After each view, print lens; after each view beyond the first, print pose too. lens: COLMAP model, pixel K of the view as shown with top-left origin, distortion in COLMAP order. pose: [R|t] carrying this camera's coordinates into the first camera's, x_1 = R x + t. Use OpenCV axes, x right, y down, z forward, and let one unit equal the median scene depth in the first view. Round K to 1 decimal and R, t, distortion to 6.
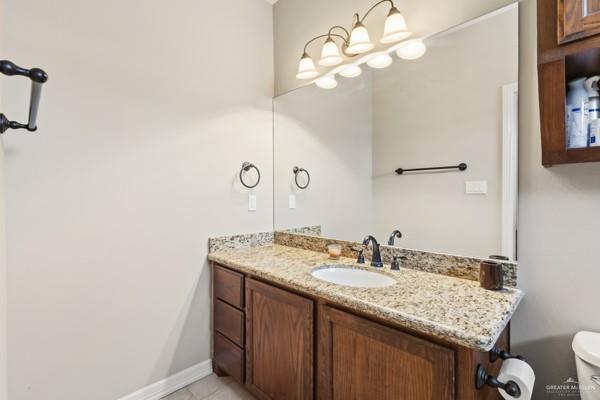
lens RADIAL K [[279.2, 0, 300.9], [0, 279.2, 201.8], [0, 0, 1]] dist [0.000145, 0.000247]
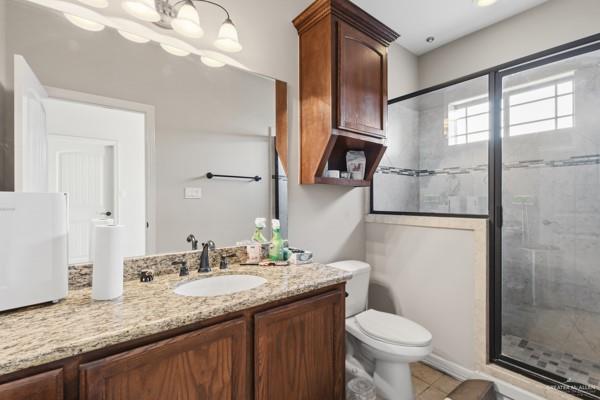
lens RADIAL K [[279.2, 0, 300.9], [0, 279.2, 201.8], [0, 0, 1]] dist [0.000145, 0.000247]
pose [[0.104892, 0.001803, 0.994482, -0.646518], [0.016145, 0.999863, -0.003515, -0.003366], [-0.994353, 0.016425, 0.104849, 0.562984]]
